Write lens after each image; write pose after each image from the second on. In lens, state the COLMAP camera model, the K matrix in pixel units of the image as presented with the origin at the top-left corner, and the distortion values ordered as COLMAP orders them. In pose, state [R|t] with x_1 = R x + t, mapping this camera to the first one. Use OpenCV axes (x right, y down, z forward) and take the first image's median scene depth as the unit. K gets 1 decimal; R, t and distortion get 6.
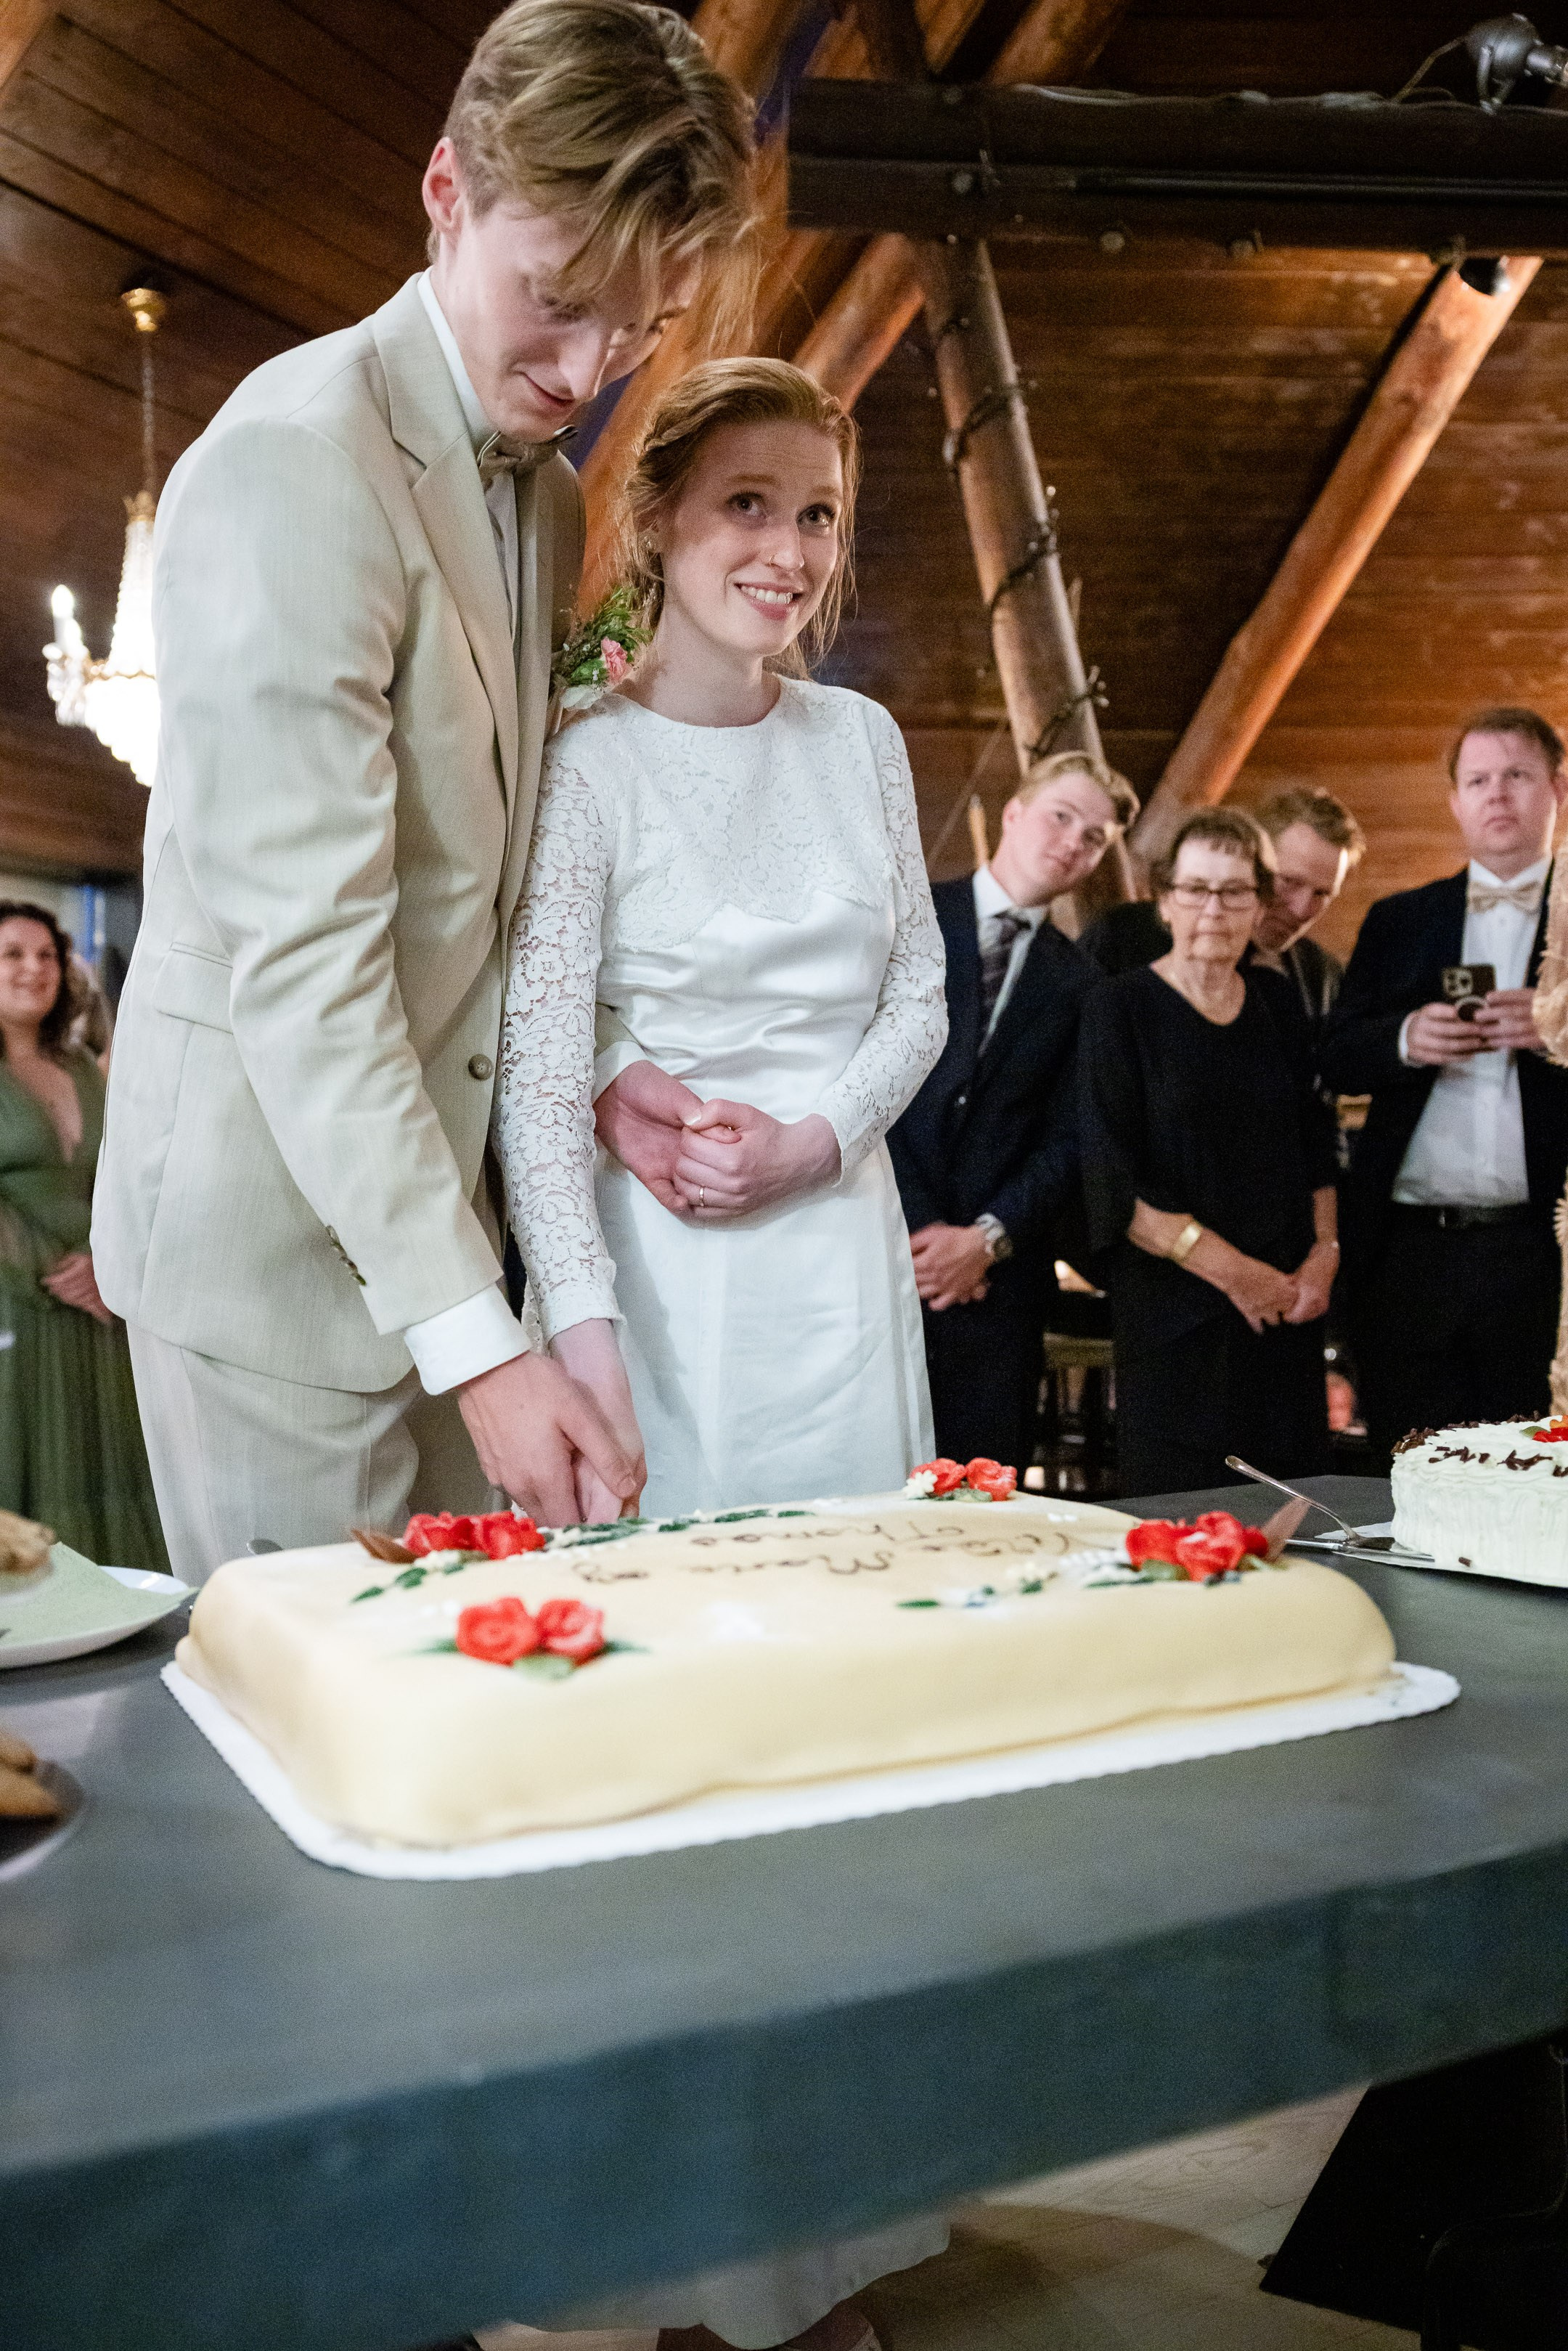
lens RADIAL K [[2012.5, 0, 757.8], [0, 2012.5, 1193.4], [0, 0, 1]] dist [-0.046629, 0.047408]
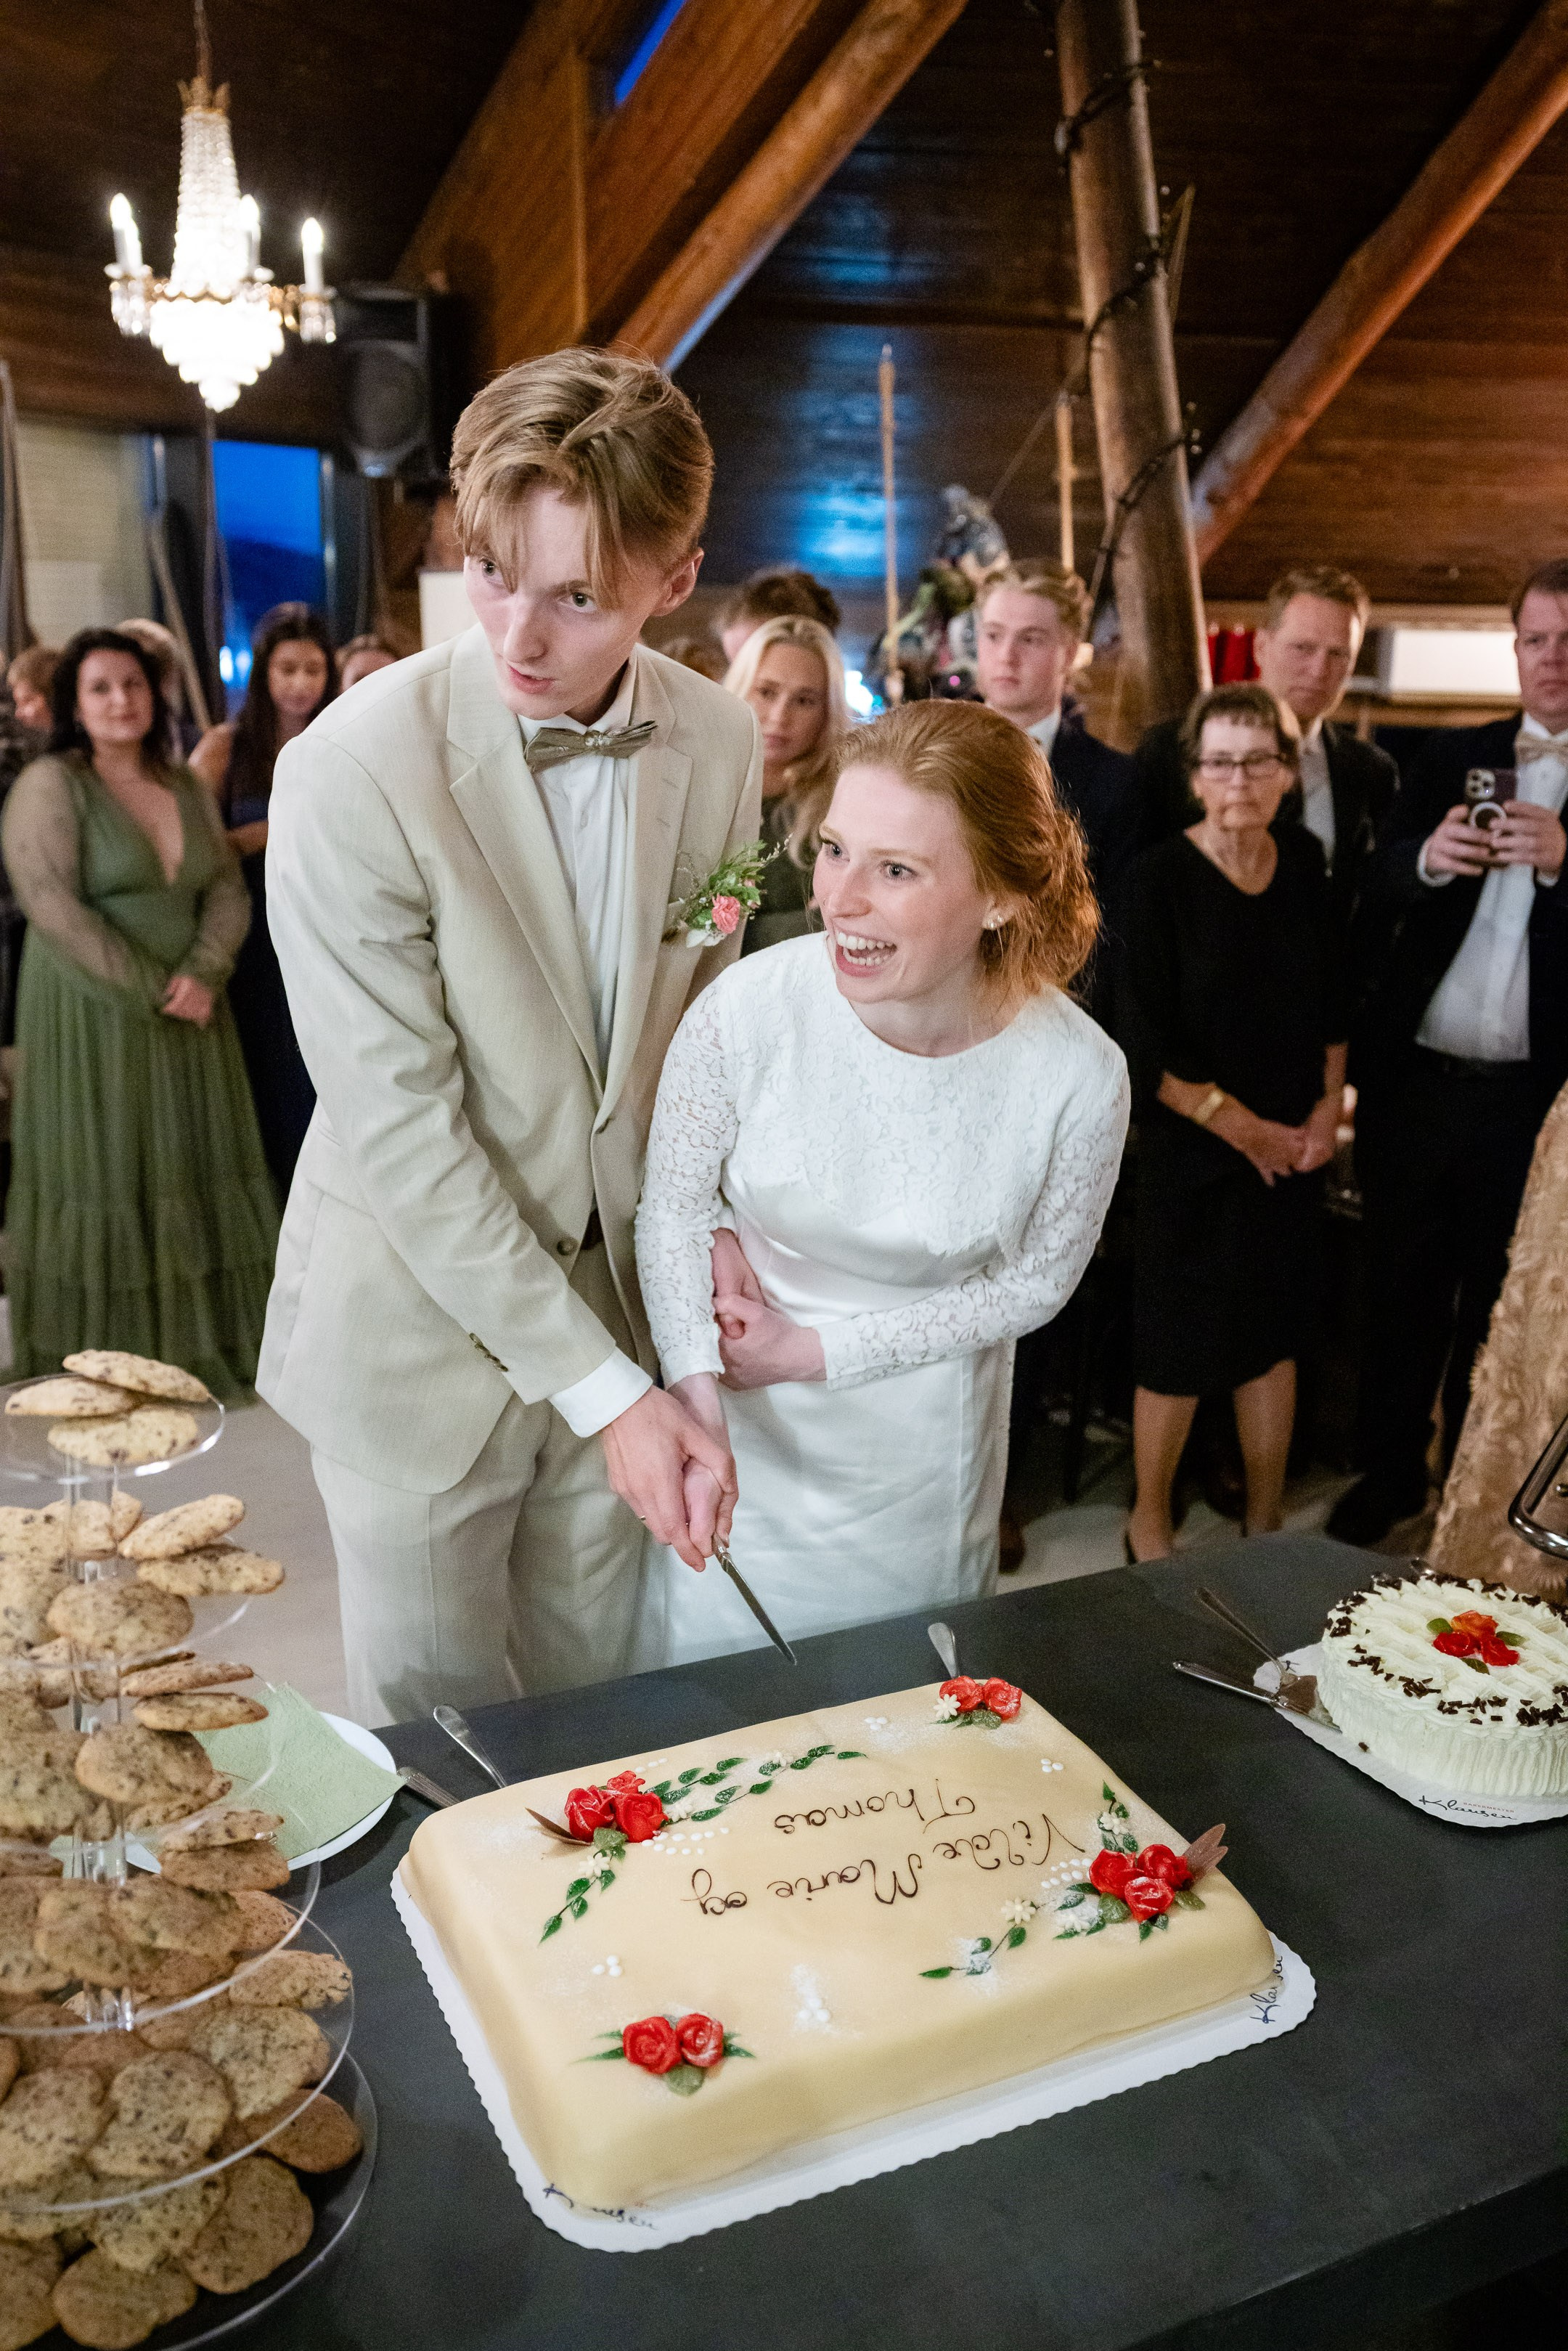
lens RADIAL K [[2012.5, 0, 745.0], [0, 2012.5, 1182.3], [0, 0, 1]] dist [-0.046629, 0.047408]
pose [[0.998839, 0.043732, -0.020222, -0.012682], [-0.035452, 0.951314, 0.306178, -0.190555], [0.032627, -0.305105, 0.951760, -0.046877]]
